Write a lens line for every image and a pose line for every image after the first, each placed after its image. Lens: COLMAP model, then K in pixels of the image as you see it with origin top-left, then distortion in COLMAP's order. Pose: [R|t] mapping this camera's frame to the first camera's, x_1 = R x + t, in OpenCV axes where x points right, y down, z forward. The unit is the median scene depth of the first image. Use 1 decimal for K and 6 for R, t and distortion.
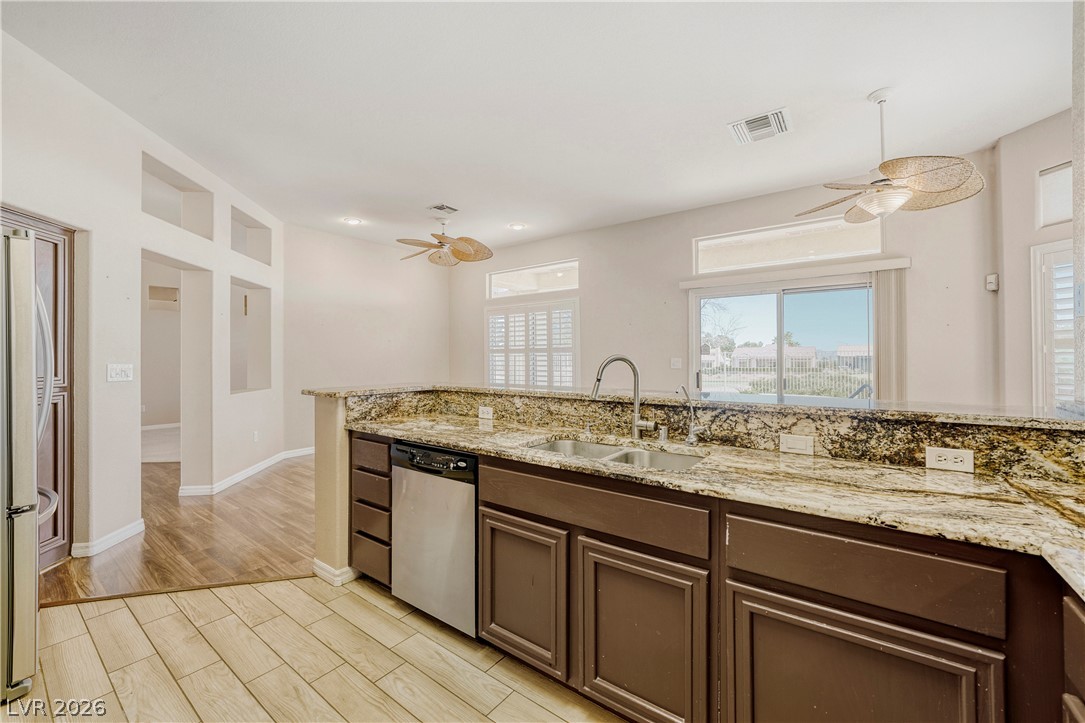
lens RADIAL K [[429.4, 0, 538.8], [0, 429.4, 355.6], [0, 0, 1]] dist [-0.011766, 0.002068]
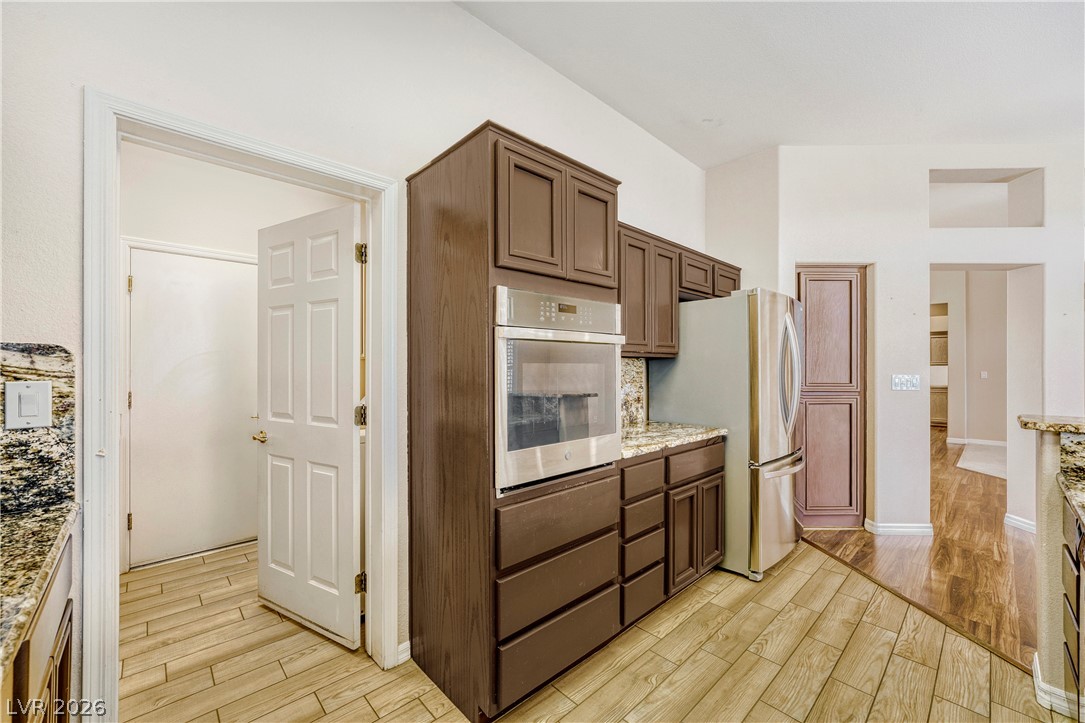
lens RADIAL K [[429.4, 0, 545.5], [0, 429.4, 367.1], [0, 0, 1]] dist [-0.011766, 0.002068]
pose [[-0.172308, 0.003868, -0.985035, 0.340220], [0.002300, 0.999991, 0.003524, -0.007515], [0.985040, -0.001658, -0.172316, 0.339986]]
